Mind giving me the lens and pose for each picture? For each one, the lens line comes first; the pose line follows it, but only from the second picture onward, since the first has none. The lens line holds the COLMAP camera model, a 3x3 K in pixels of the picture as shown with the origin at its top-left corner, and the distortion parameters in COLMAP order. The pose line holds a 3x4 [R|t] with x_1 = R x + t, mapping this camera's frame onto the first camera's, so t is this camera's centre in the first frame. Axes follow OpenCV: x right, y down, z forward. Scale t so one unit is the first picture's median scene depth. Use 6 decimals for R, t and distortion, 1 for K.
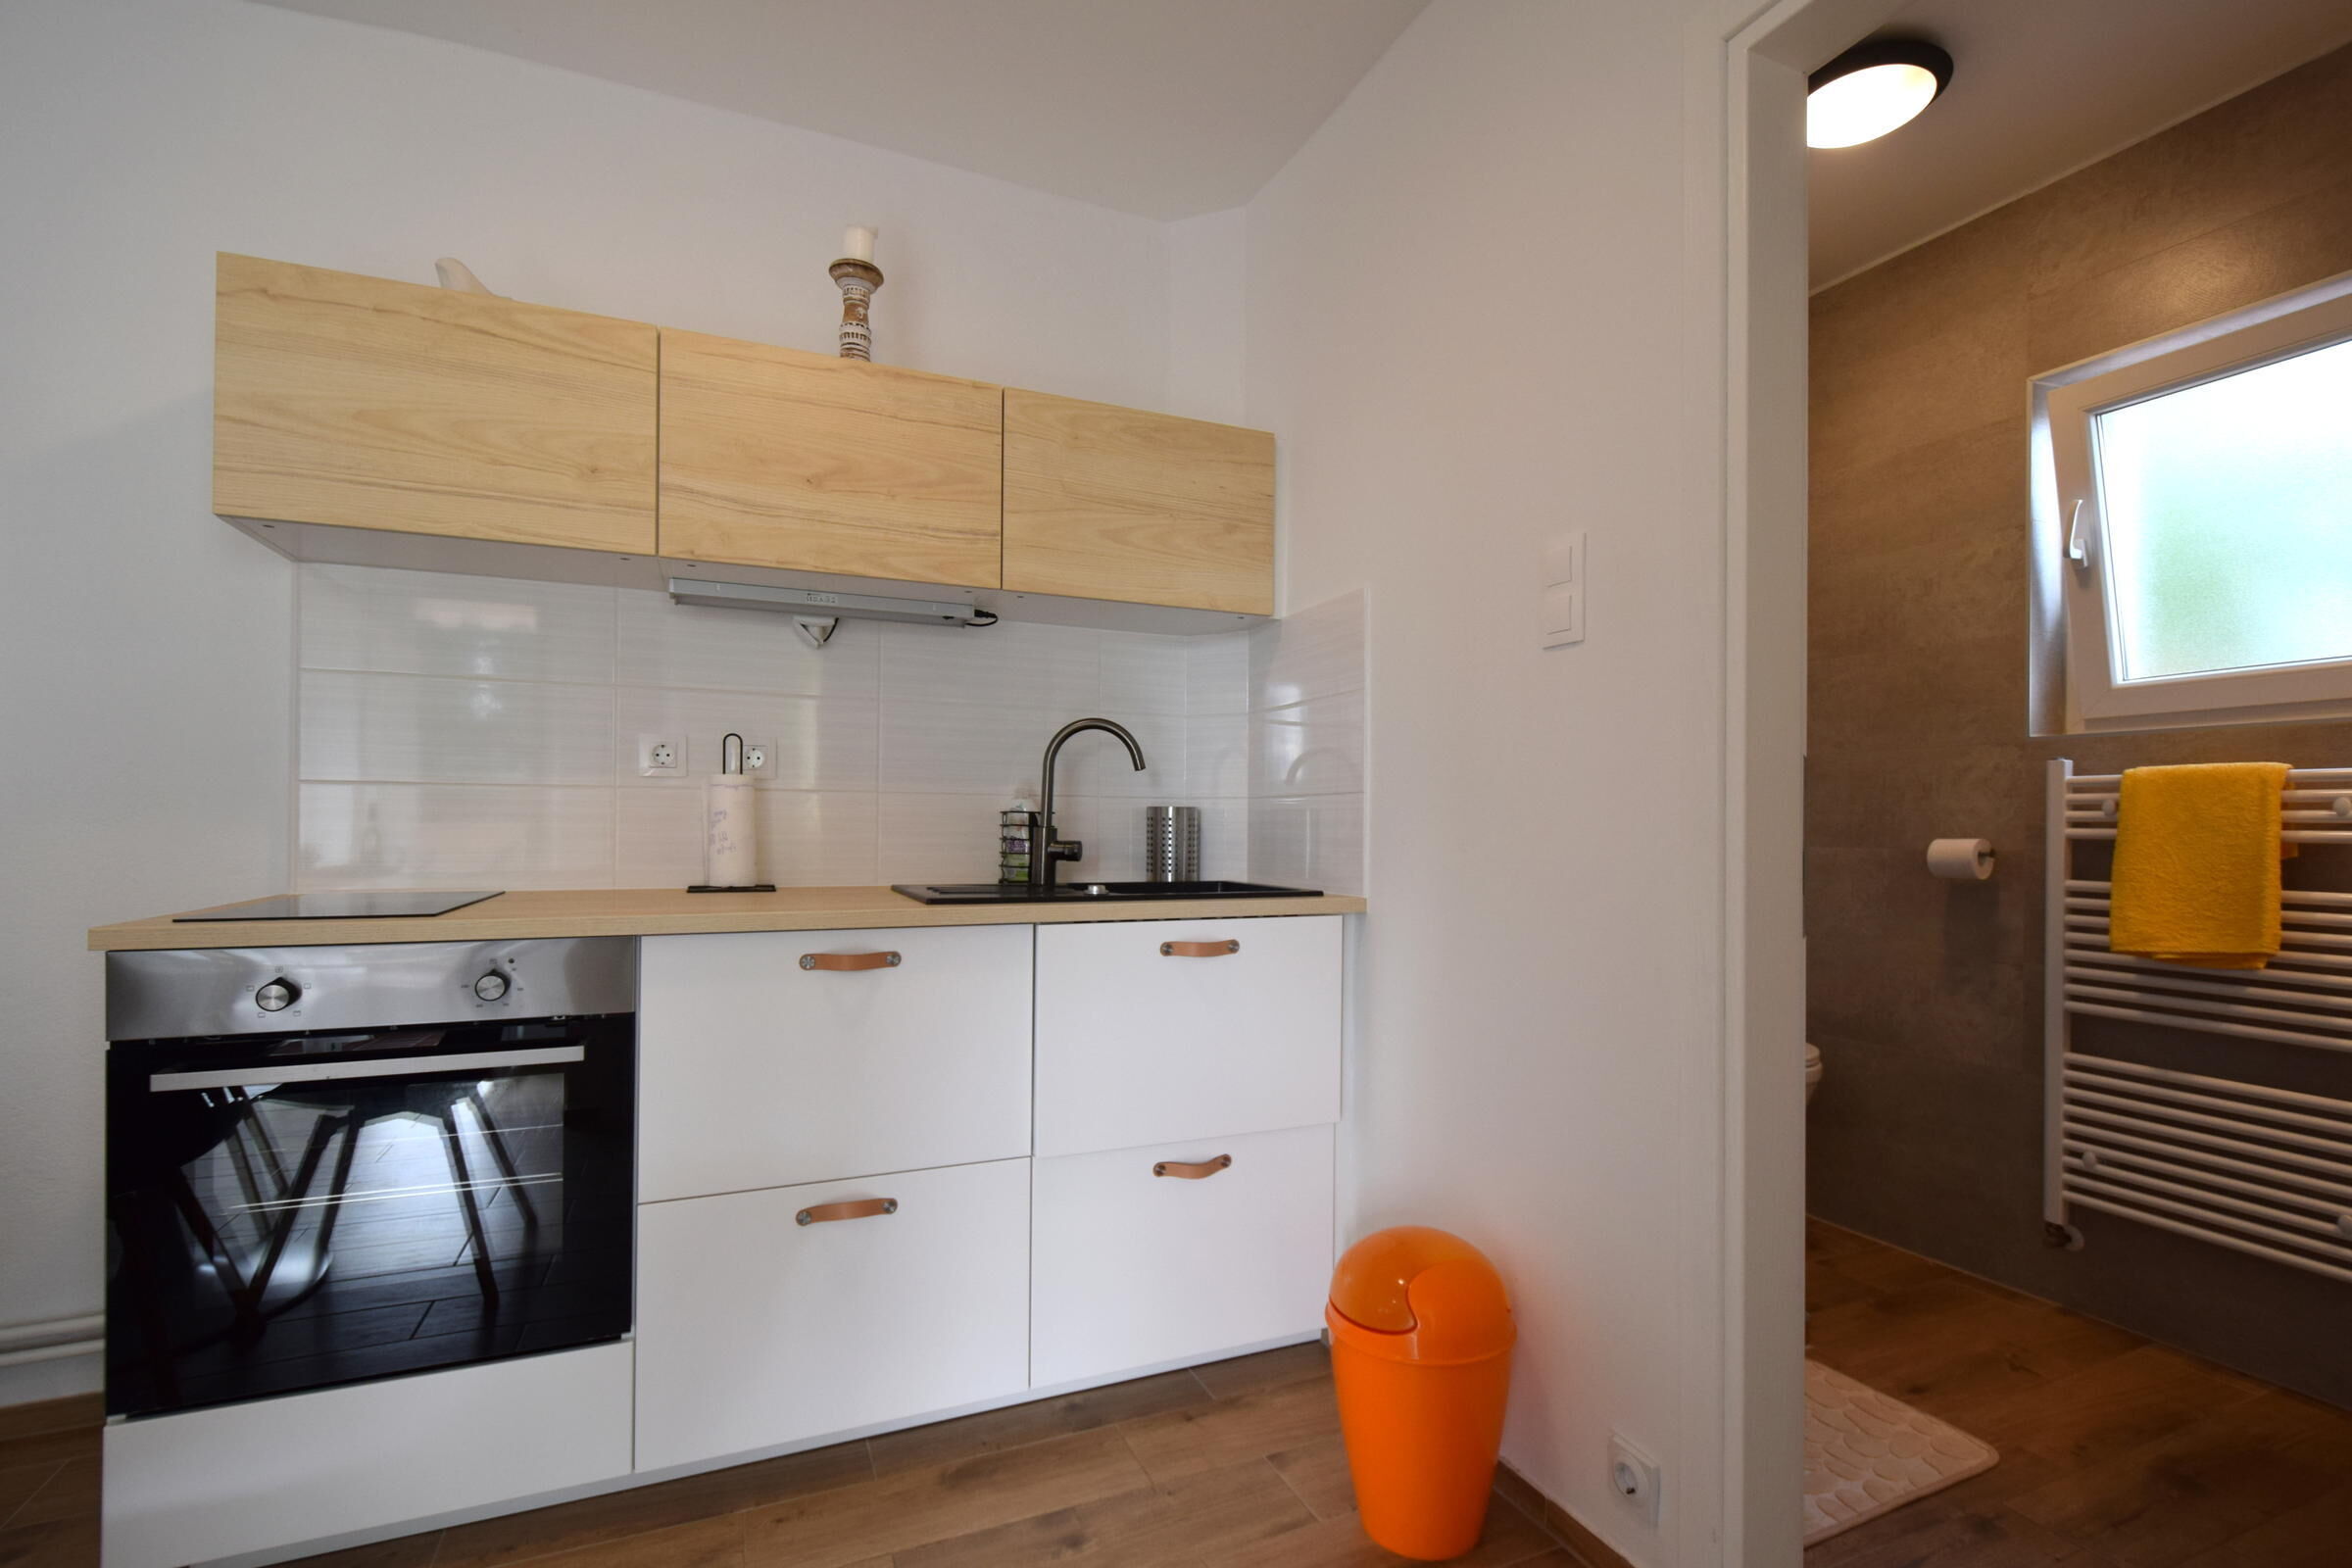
lens RADIAL K [[1074.4, 0, 1195.0], [0, 1074.4, 821.7], [0, 0, 1]] dist [0.011650, -0.007314]
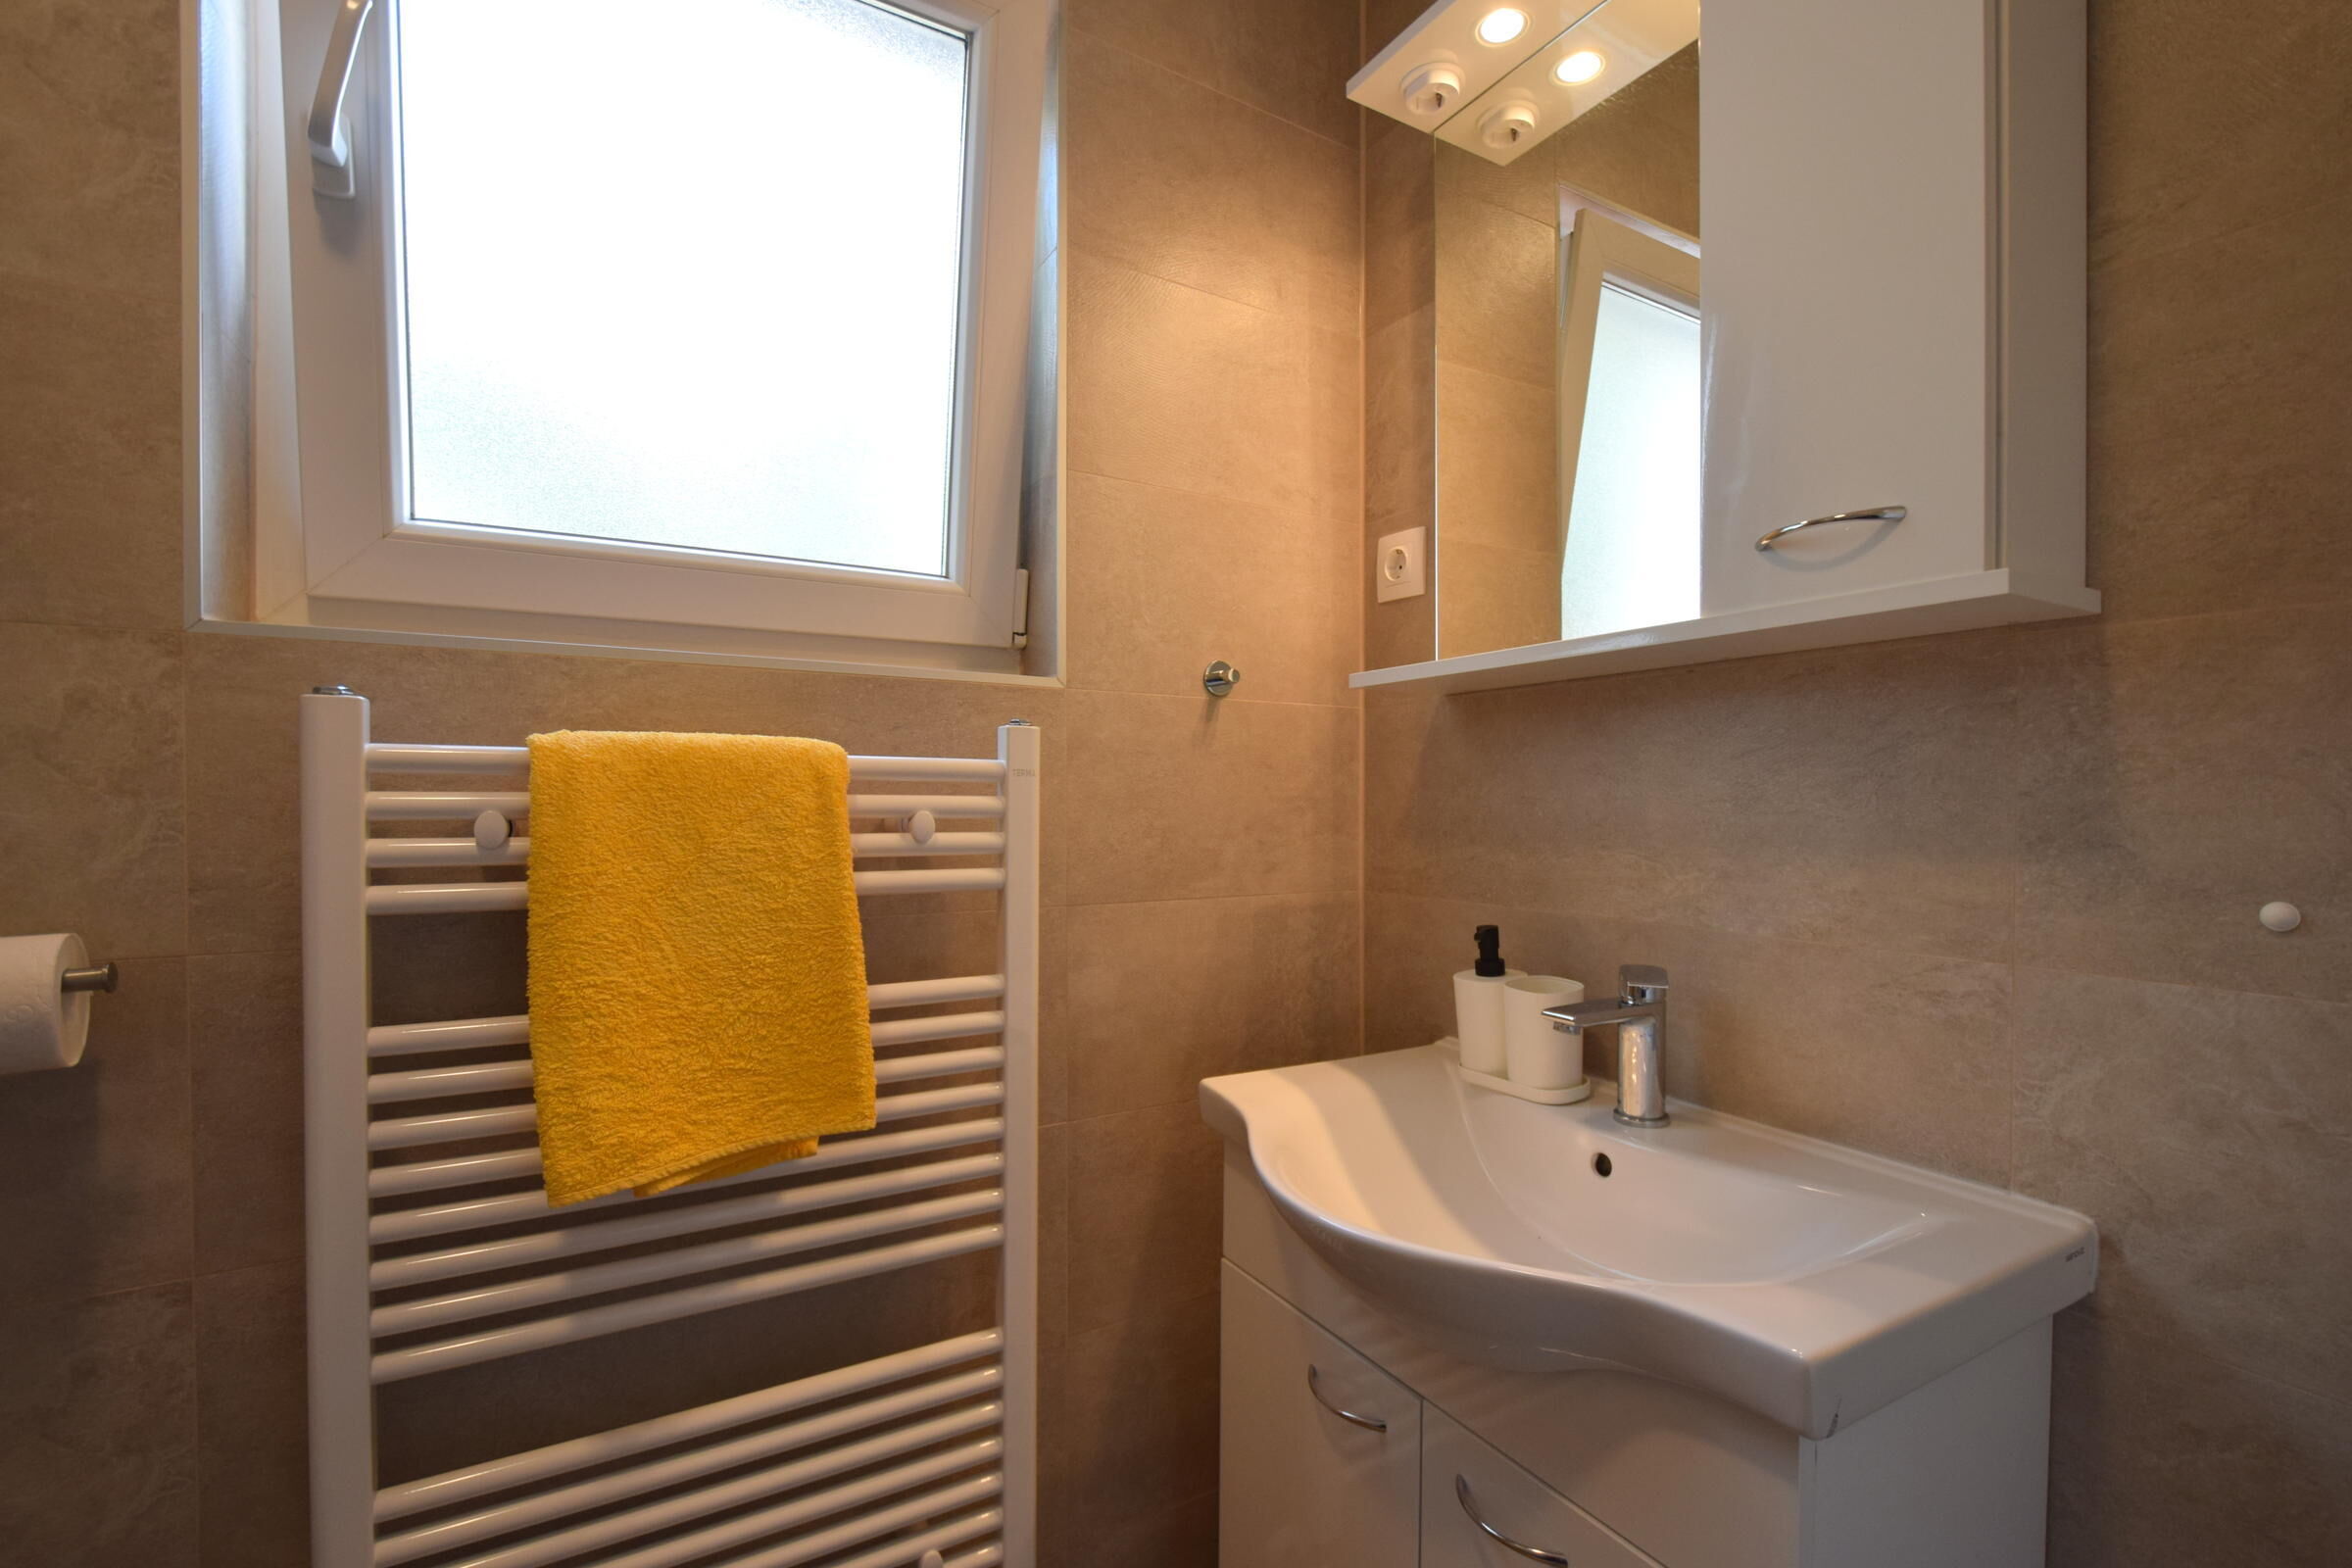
lens RADIAL K [[1052.3, 0, 1193.5], [0, 1052.3, 812.9], [0, 0, 1]] dist [0.007483, -0.006854]
pose [[-0.126966, -0.019330, 0.991719, 0.467711], [-0.004280, 0.999811, 0.018940, -0.029148], [-0.991898, -0.001840, -0.127025, 0.851313]]
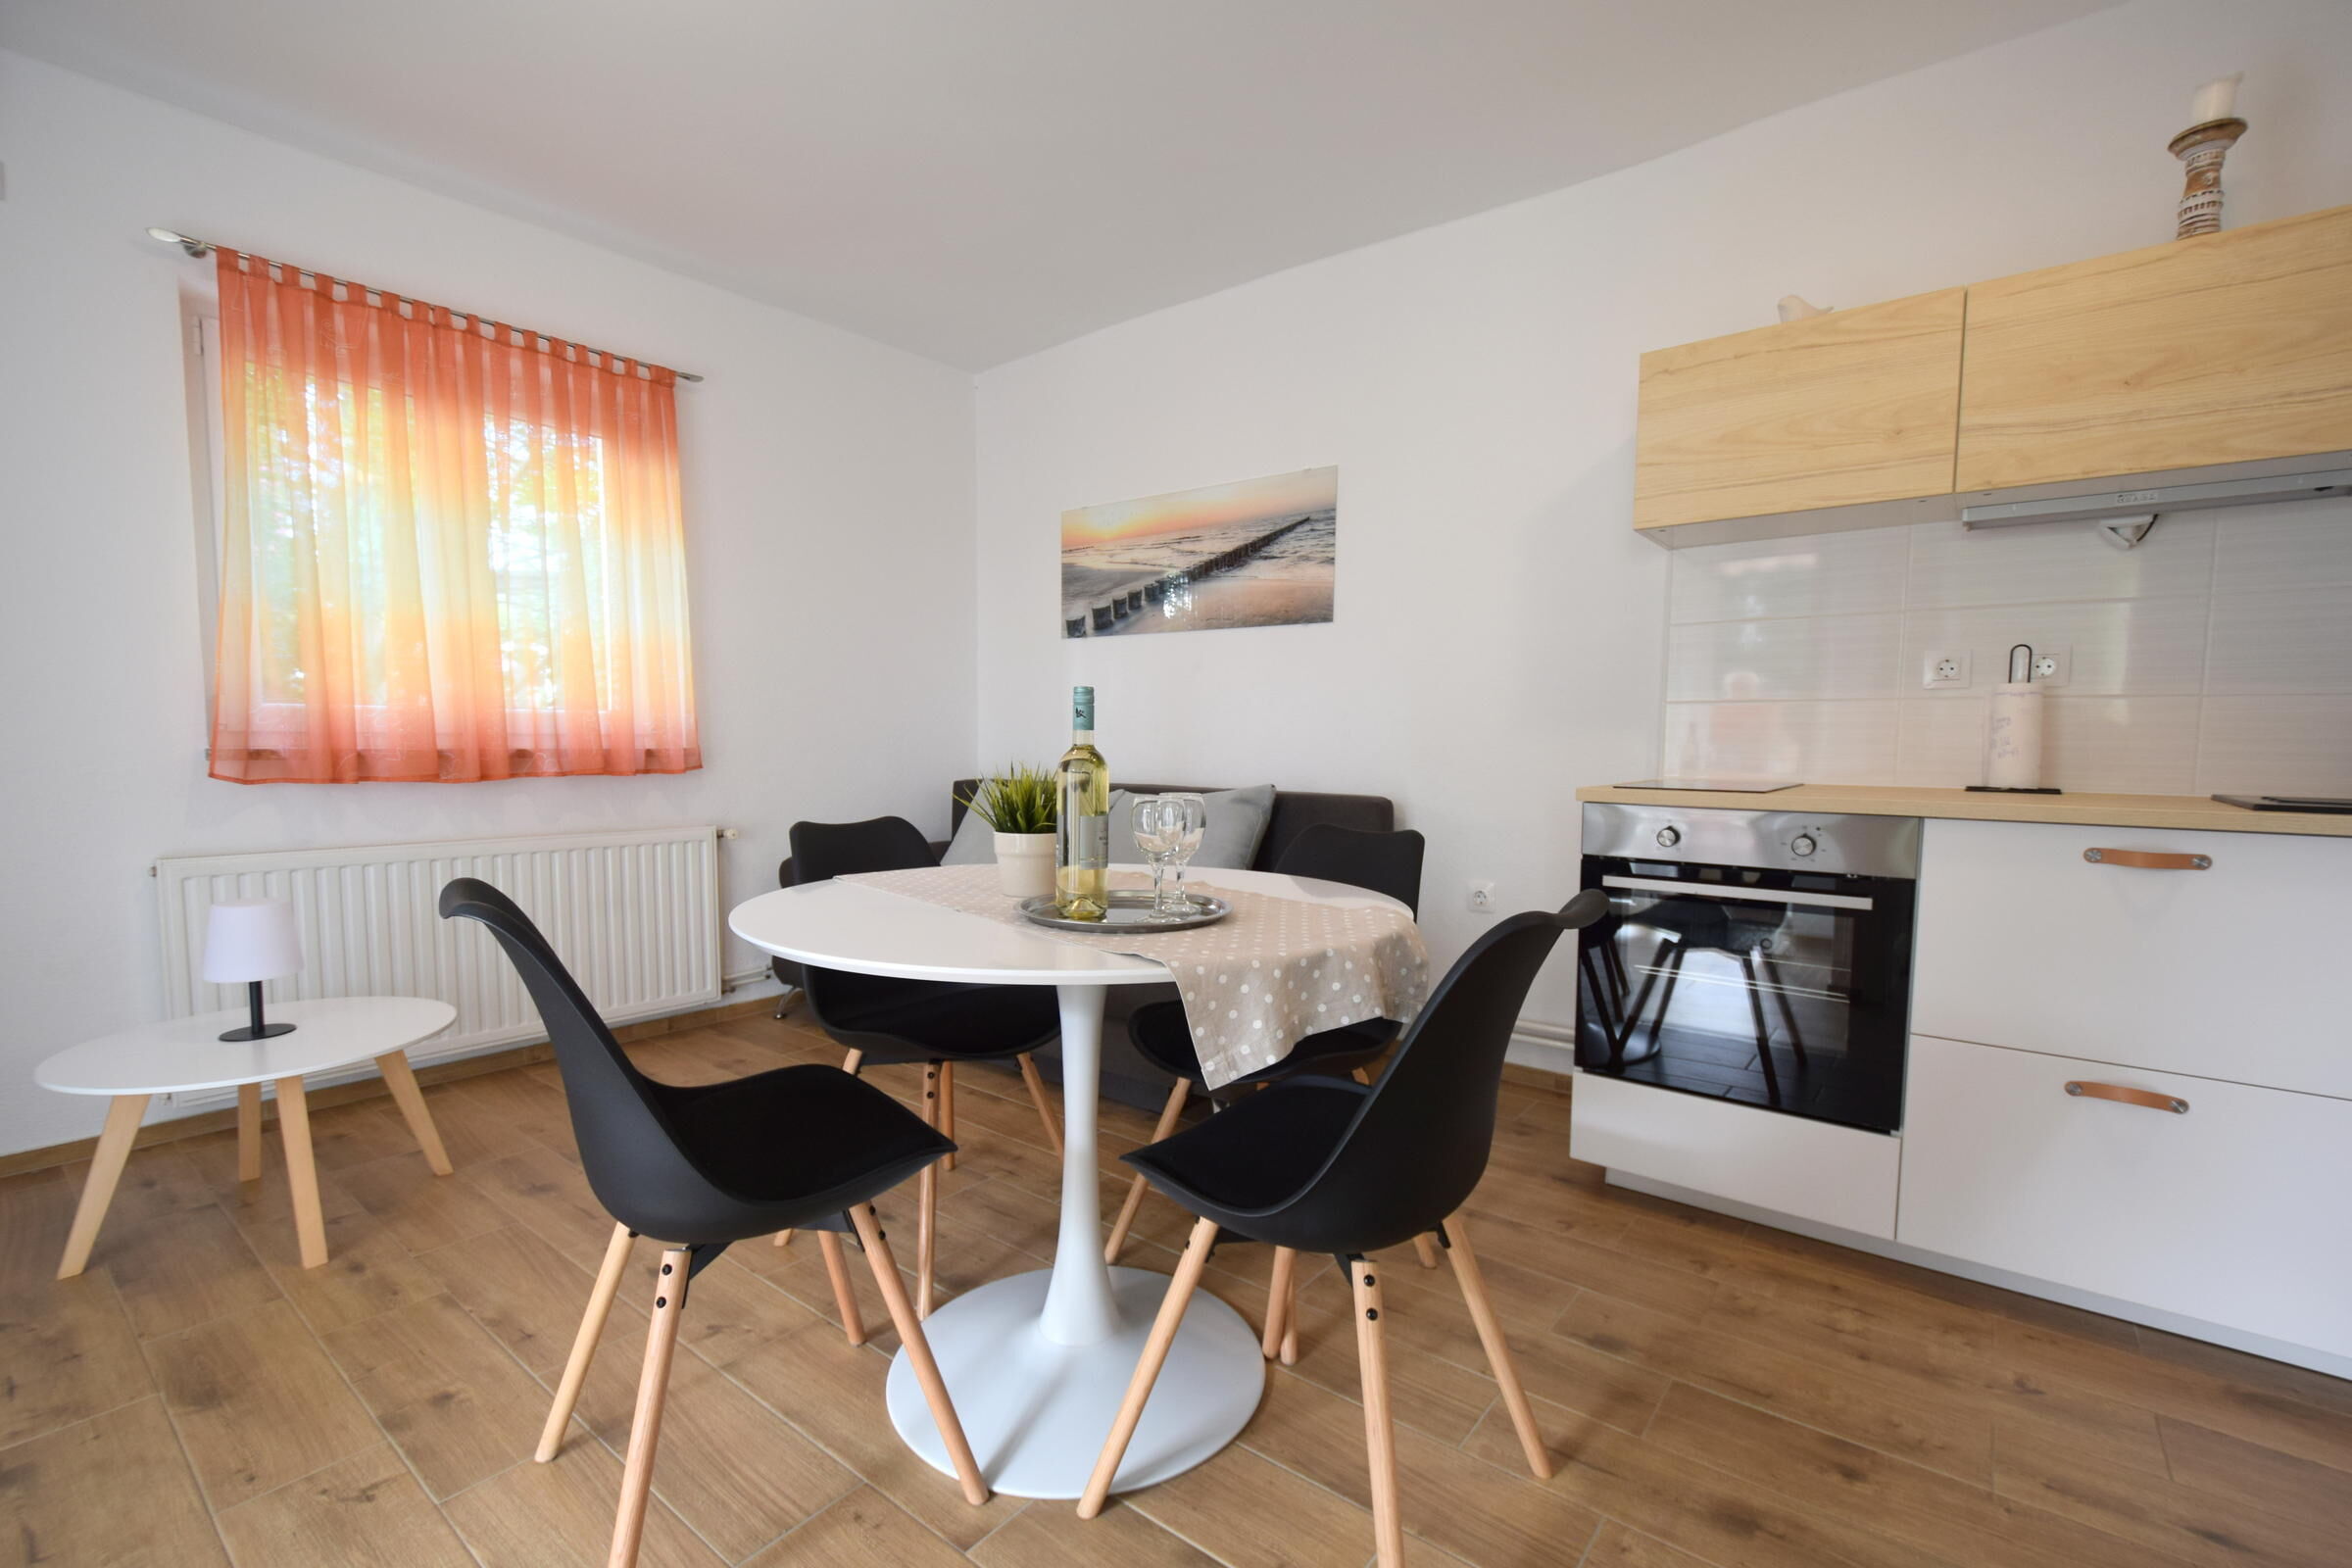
lens RADIAL K [[1019.5, 0, 1196.5], [0, 1019.5, 816.2], [0, 0, 1]] dist [0.007370, -0.004935]
pose [[0.473835, 0.063831, -0.878297, 0.084209], [-0.002574, 0.997466, 0.071103, 0.018051], [0.880610, -0.031431, 0.472799, -0.205459]]
